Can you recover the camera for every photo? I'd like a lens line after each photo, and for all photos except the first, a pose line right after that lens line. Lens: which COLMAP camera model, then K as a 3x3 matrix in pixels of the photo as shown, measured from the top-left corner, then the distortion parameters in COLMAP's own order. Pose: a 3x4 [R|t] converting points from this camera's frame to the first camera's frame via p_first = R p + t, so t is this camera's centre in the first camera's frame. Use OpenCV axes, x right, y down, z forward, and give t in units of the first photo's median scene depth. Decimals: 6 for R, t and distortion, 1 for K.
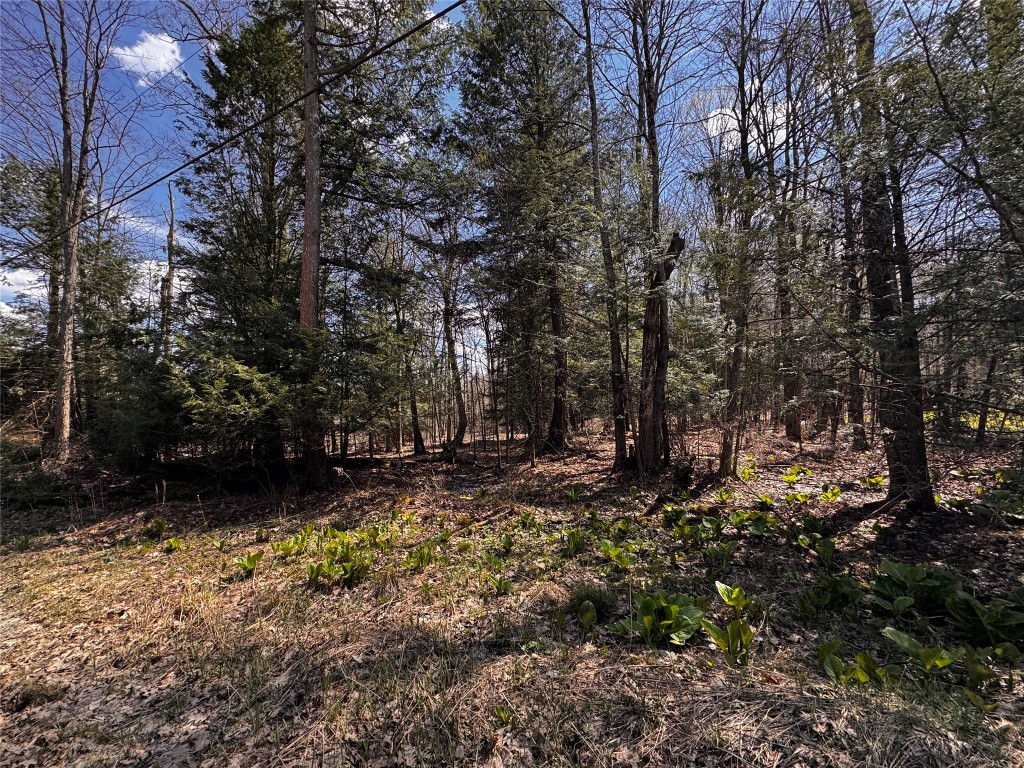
lens RADIAL K [[408.6, 0, 512.0], [0, 408.6, 384.0], [0, 0, 1]] dist [-0.001381, -0.000059]
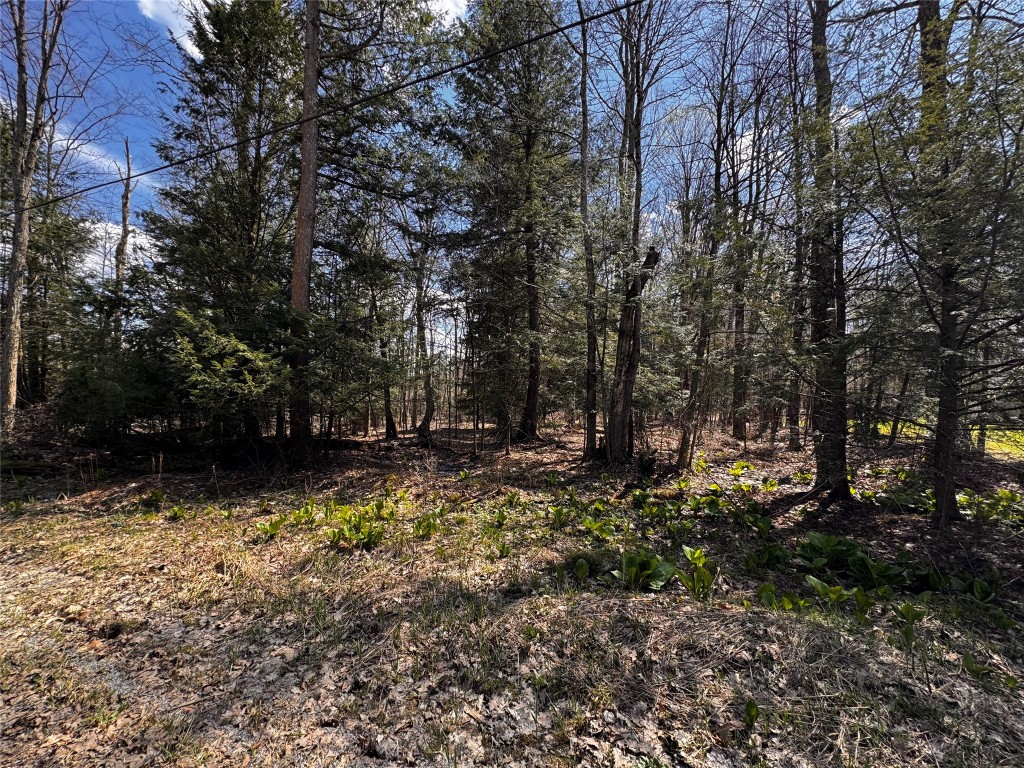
lens RADIAL K [[409.9, 0, 510.5], [0, 409.9, 385.7], [0, 0, 1]] dist [-0.000664, 0.000312]
pose [[0.994064, 0.053016, 0.095003, -0.068960], [-0.055559, 0.998159, 0.024320, -0.002906], [-0.093539, -0.029454, 0.995180, -0.076183]]
